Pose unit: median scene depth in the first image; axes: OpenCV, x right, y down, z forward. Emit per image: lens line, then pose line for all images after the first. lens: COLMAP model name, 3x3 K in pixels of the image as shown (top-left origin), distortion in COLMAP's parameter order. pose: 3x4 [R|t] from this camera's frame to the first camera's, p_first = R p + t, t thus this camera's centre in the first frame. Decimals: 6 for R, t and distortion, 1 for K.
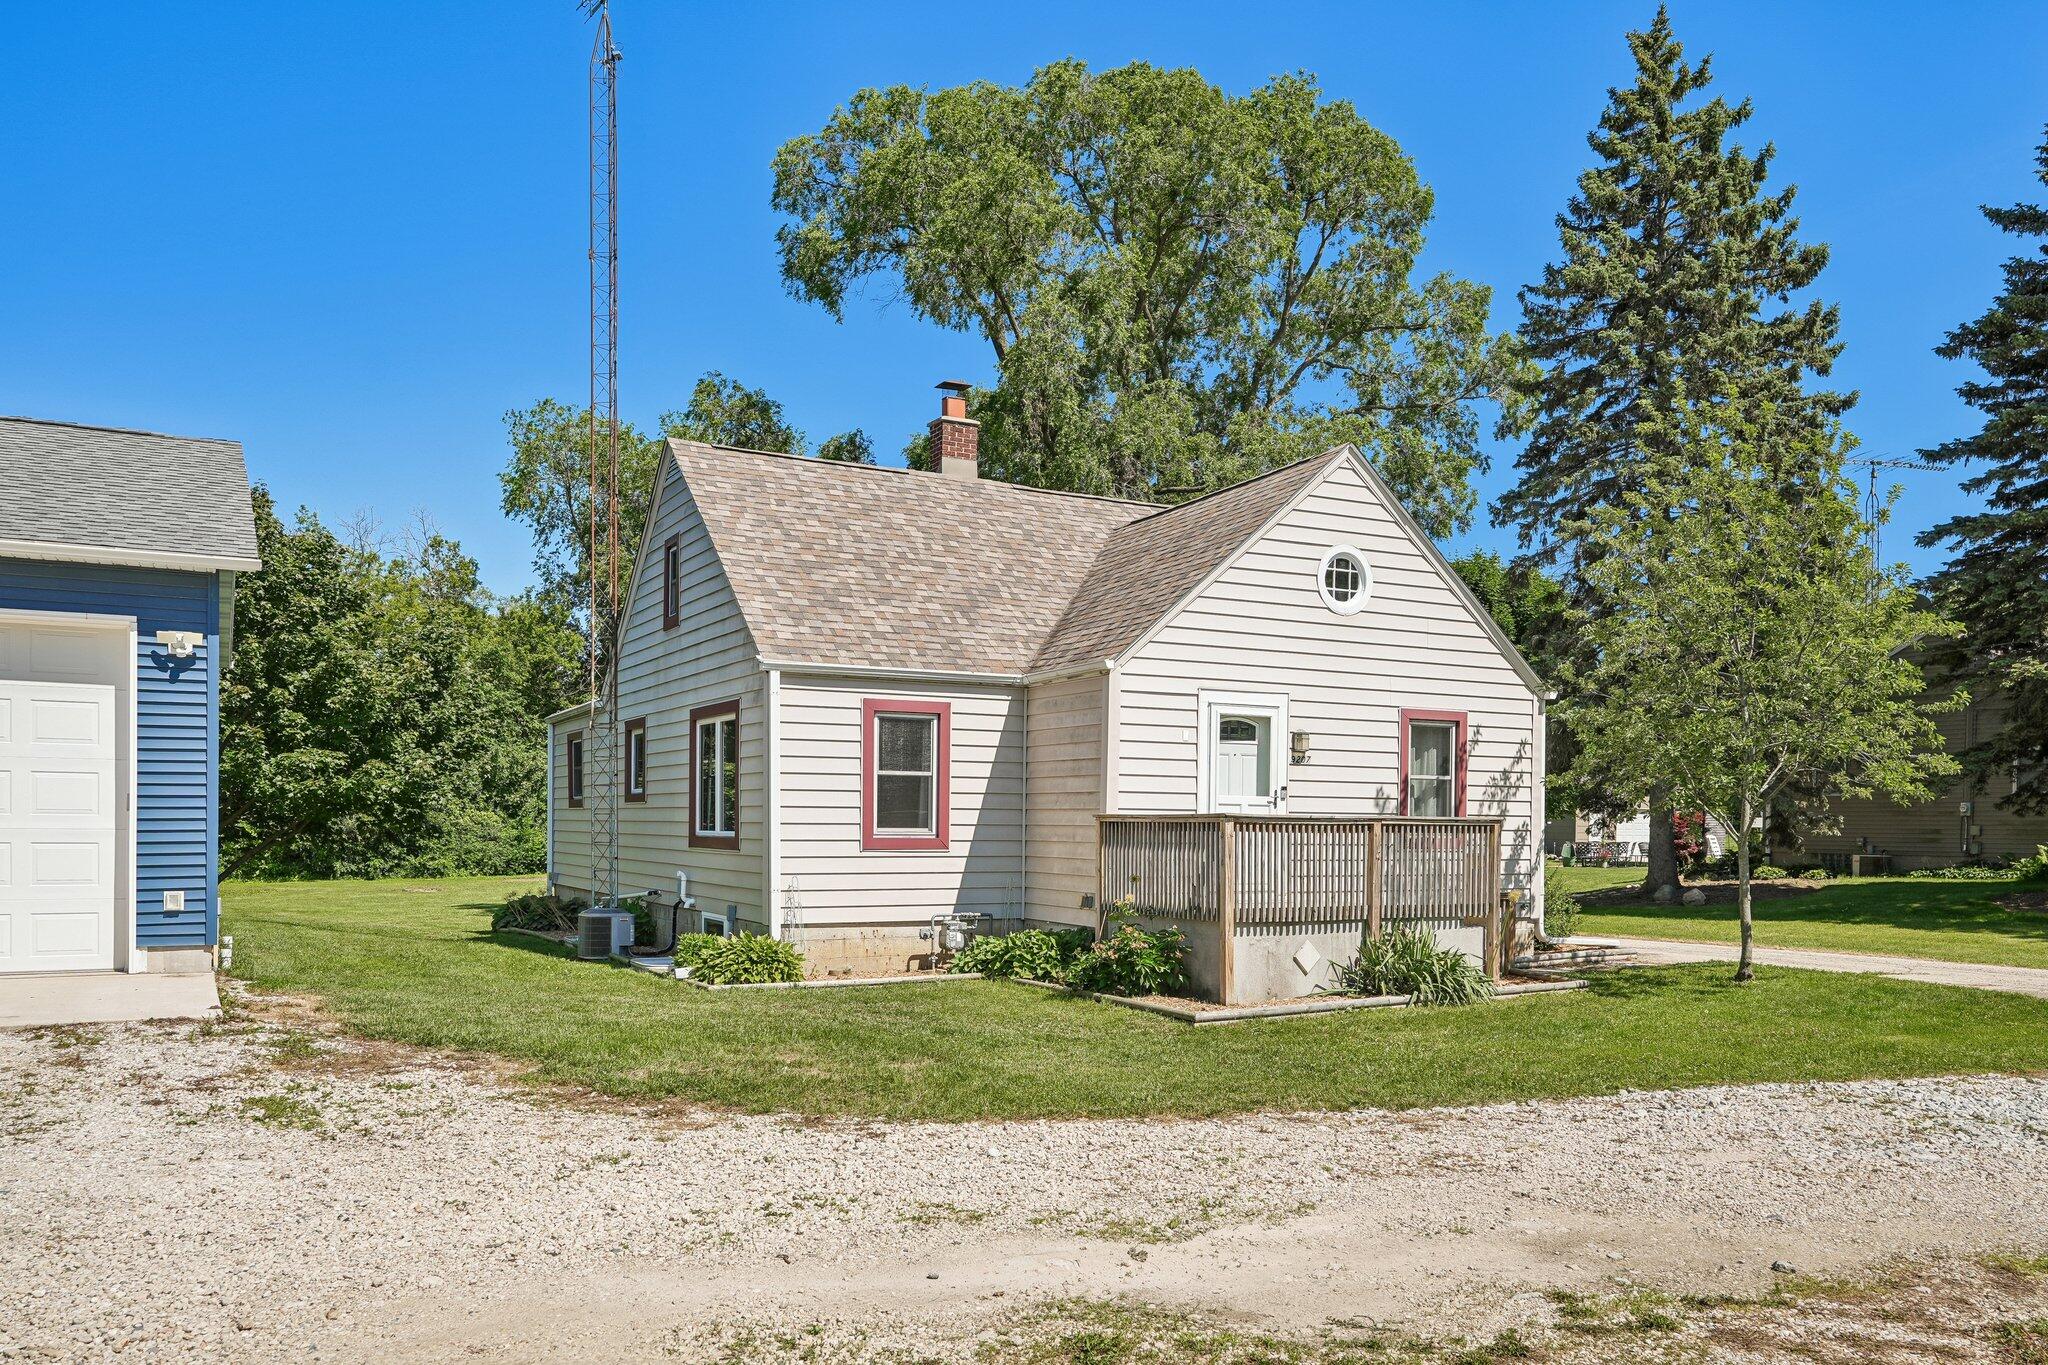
lens RADIAL K [[1529.1, 0, 1023.7], [0, 1529.1, 840.4], [0, 0, 1]] dist [0.002986, 0.000622]
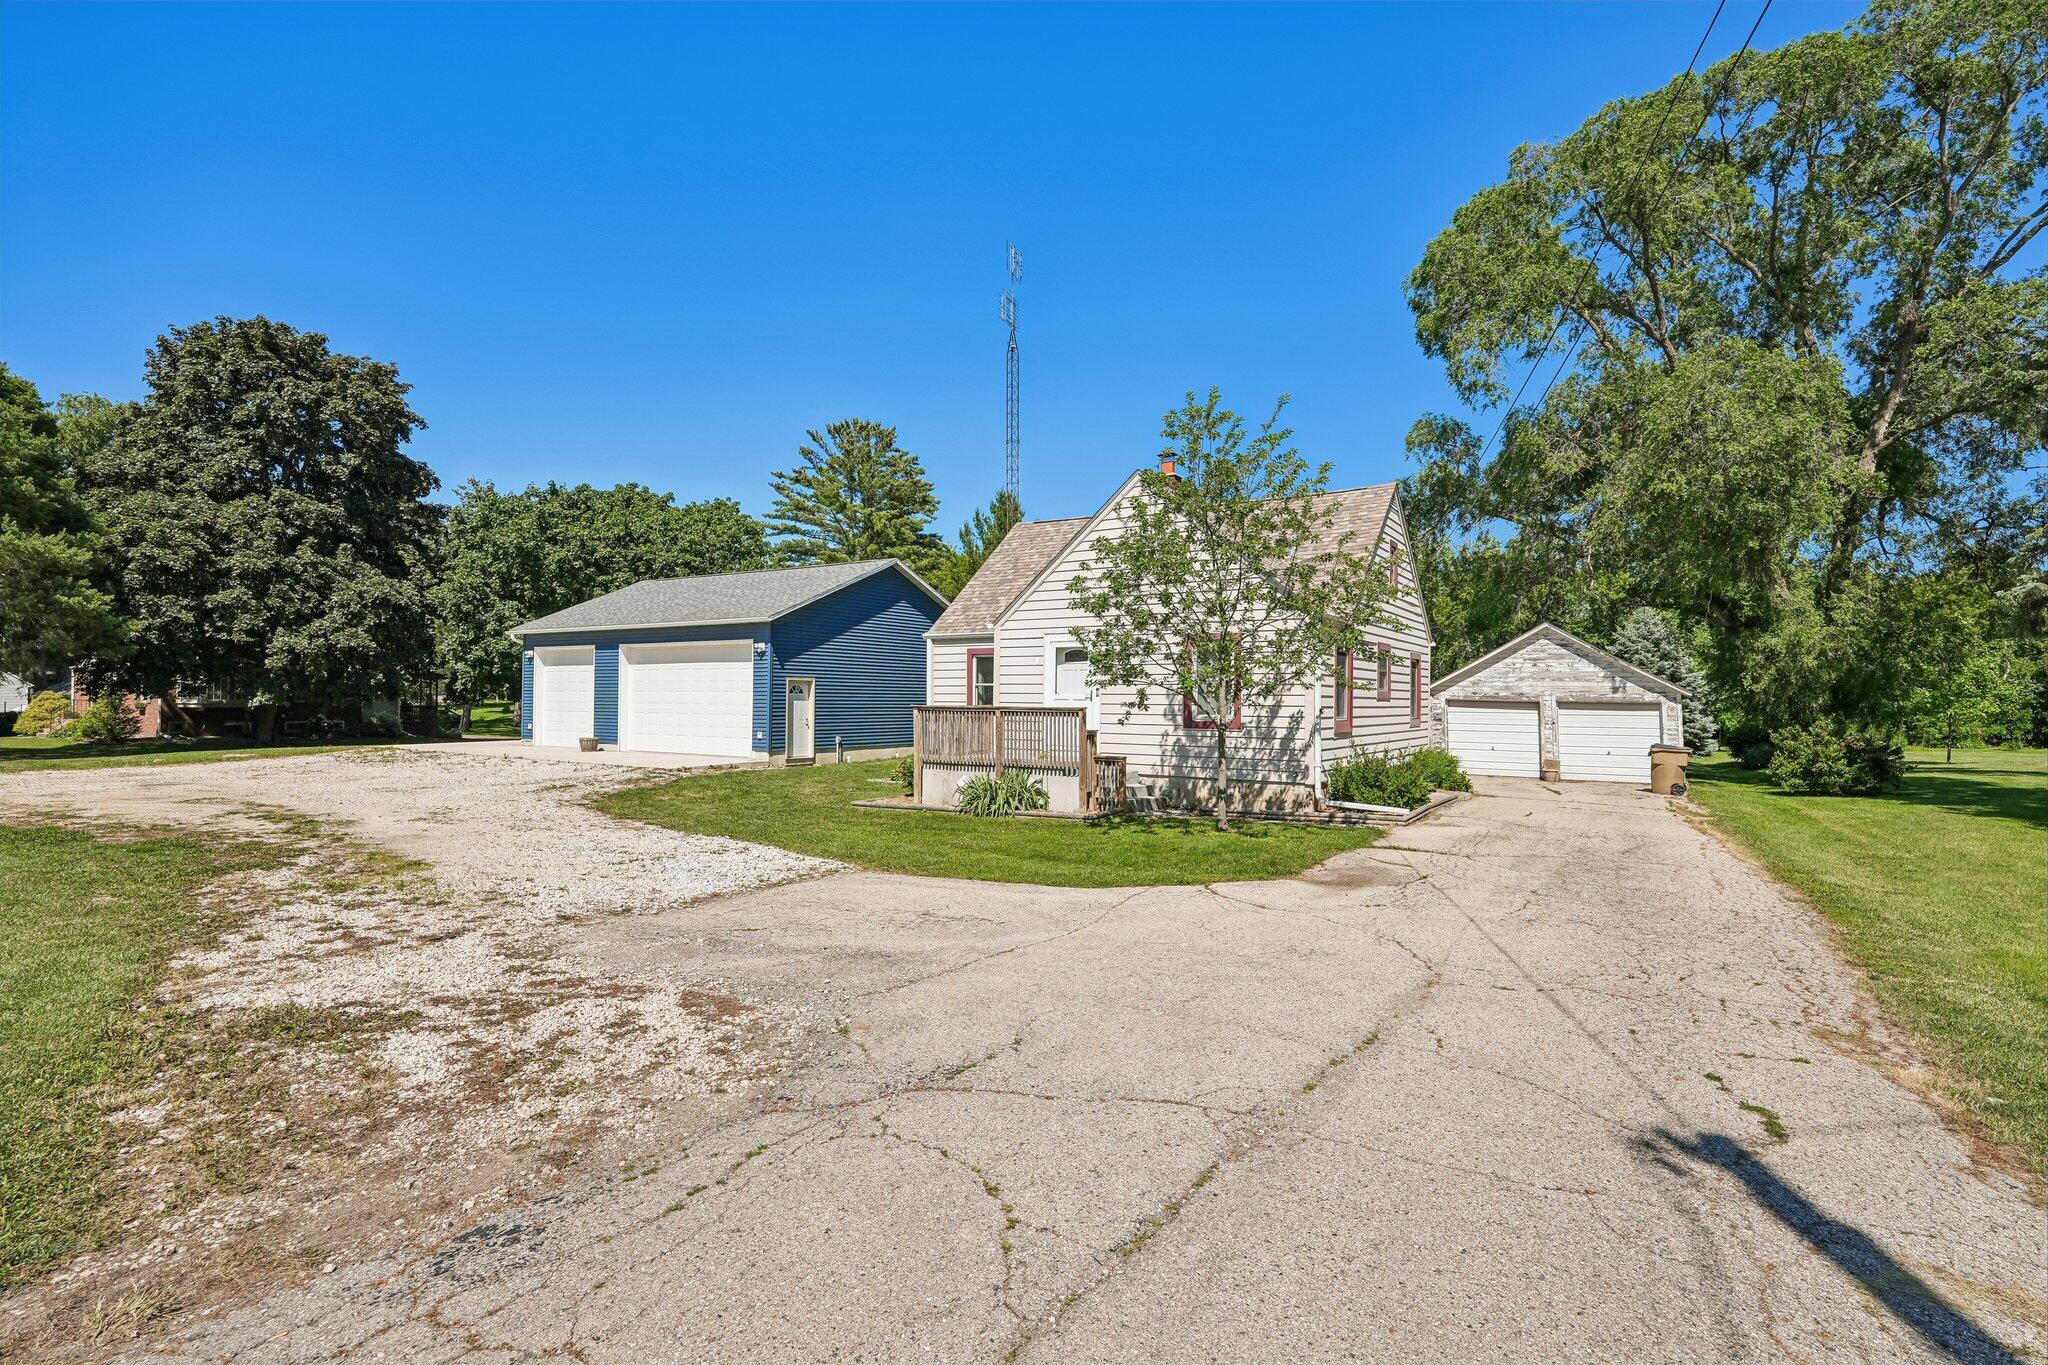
lens RADIAL K [[1002.6, 0, 1030.3], [0, 1002.6, 687.2], [0, 0, 1]] dist [-0.006778, -0.000524]
pose [[0.485363, -0.015312, -0.874179, 0.942891], [-0.013264, 0.999603, -0.024873, -0.007299], [0.874212, 0.023668, 0.484967, 0.354744]]
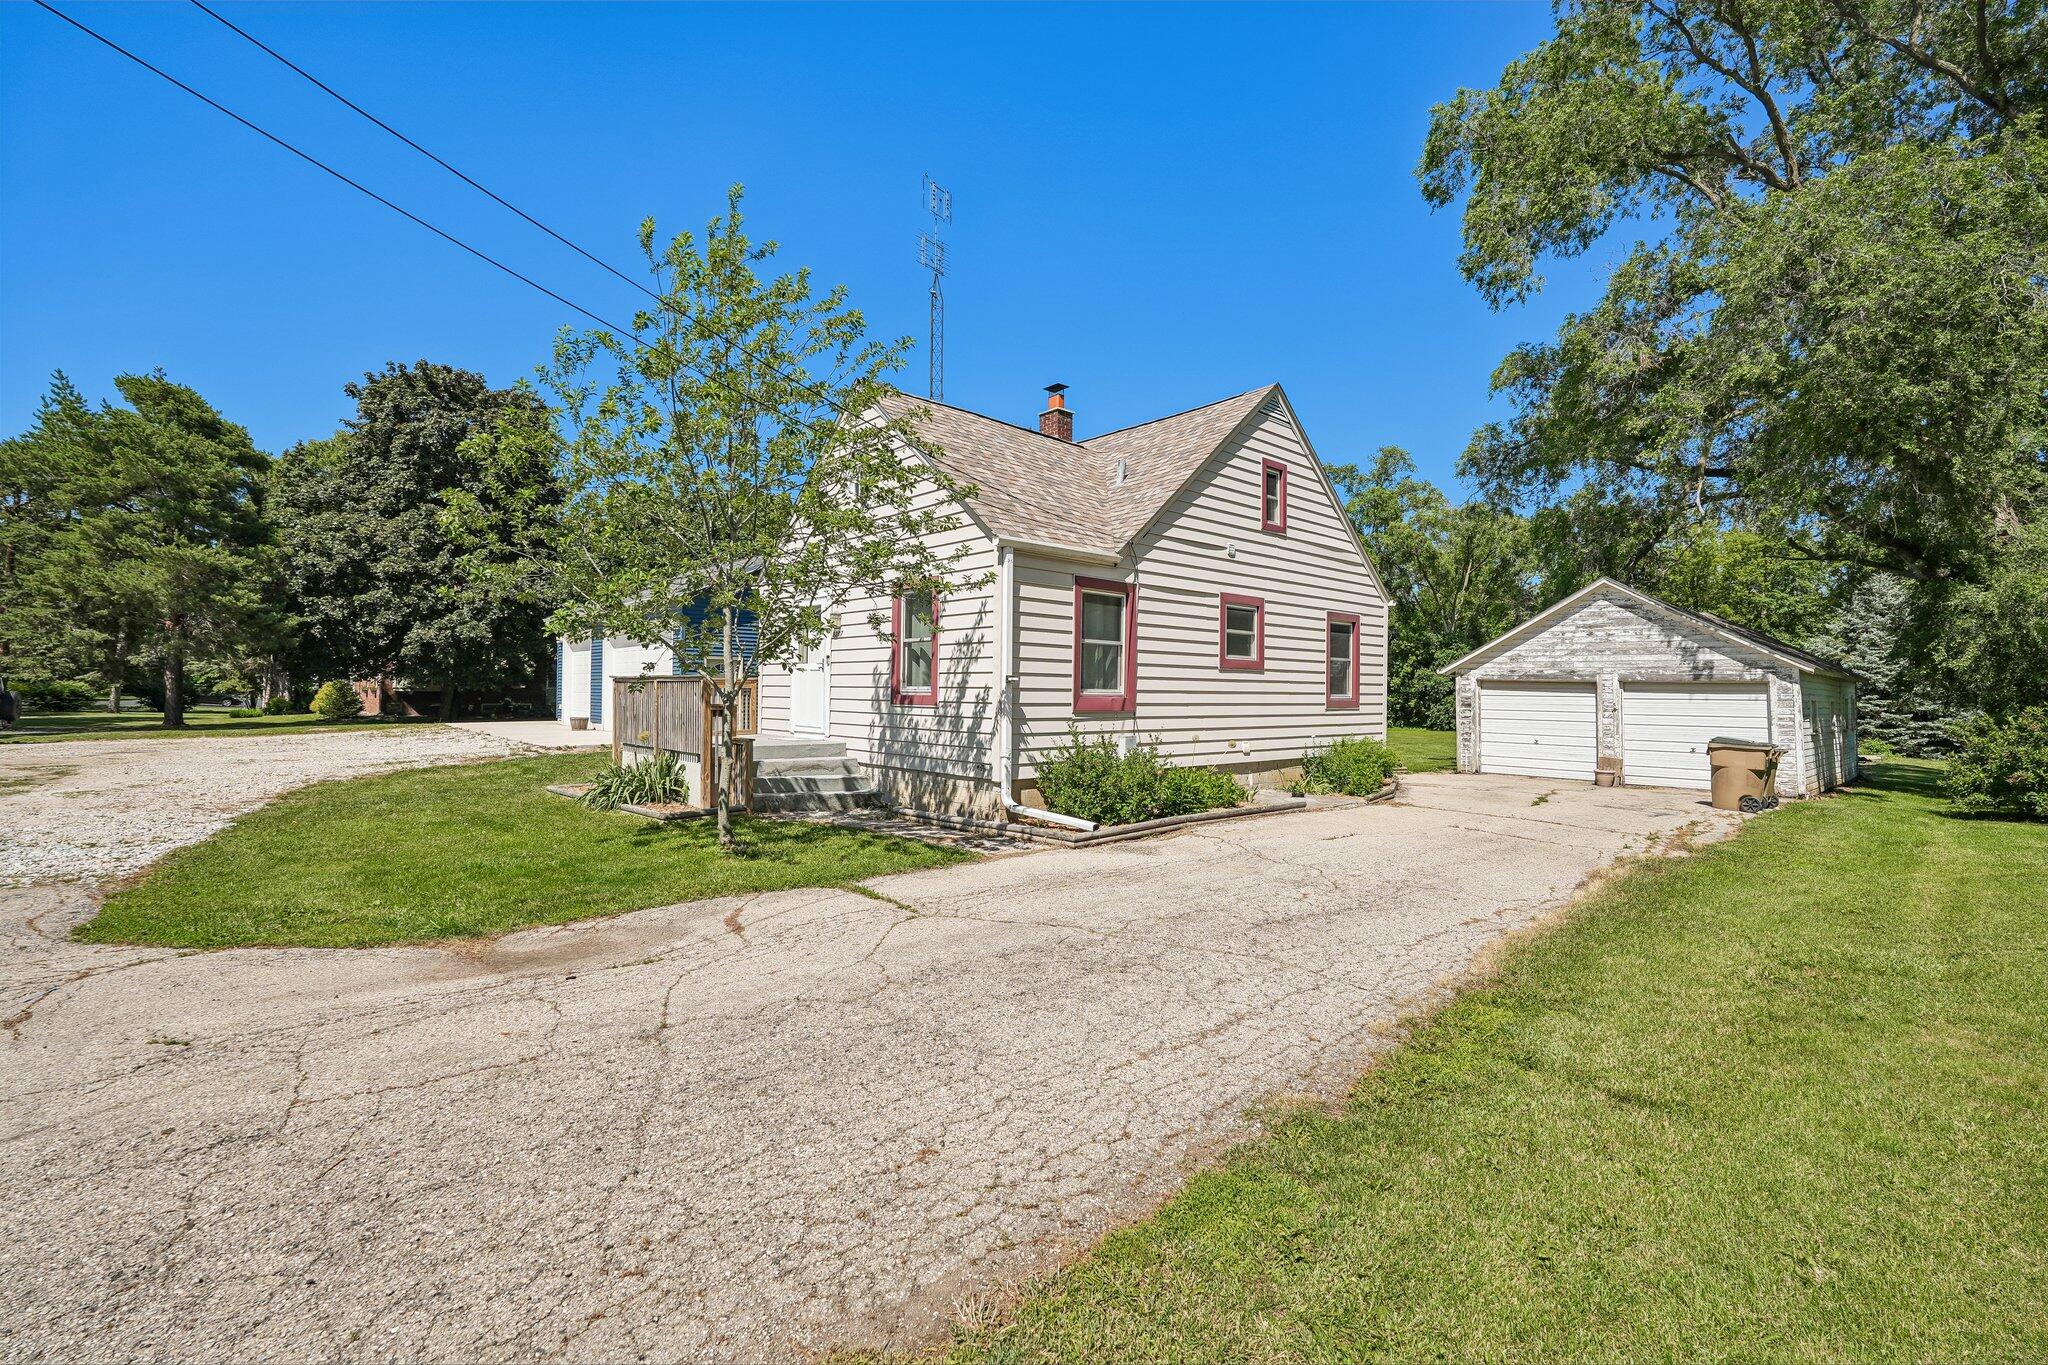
lens RADIAL K [[907.3, 0, 1018.8], [0, 907.3, 685.6], [0, 0, 1]] dist [-0.022852, 0.009875]
pose [[0.232454, -0.011908, -0.972534, 0.857026], [-0.019091, 0.999677, -0.016804, 0.001067], [0.972420, 0.022472, 0.232152, 0.838159]]
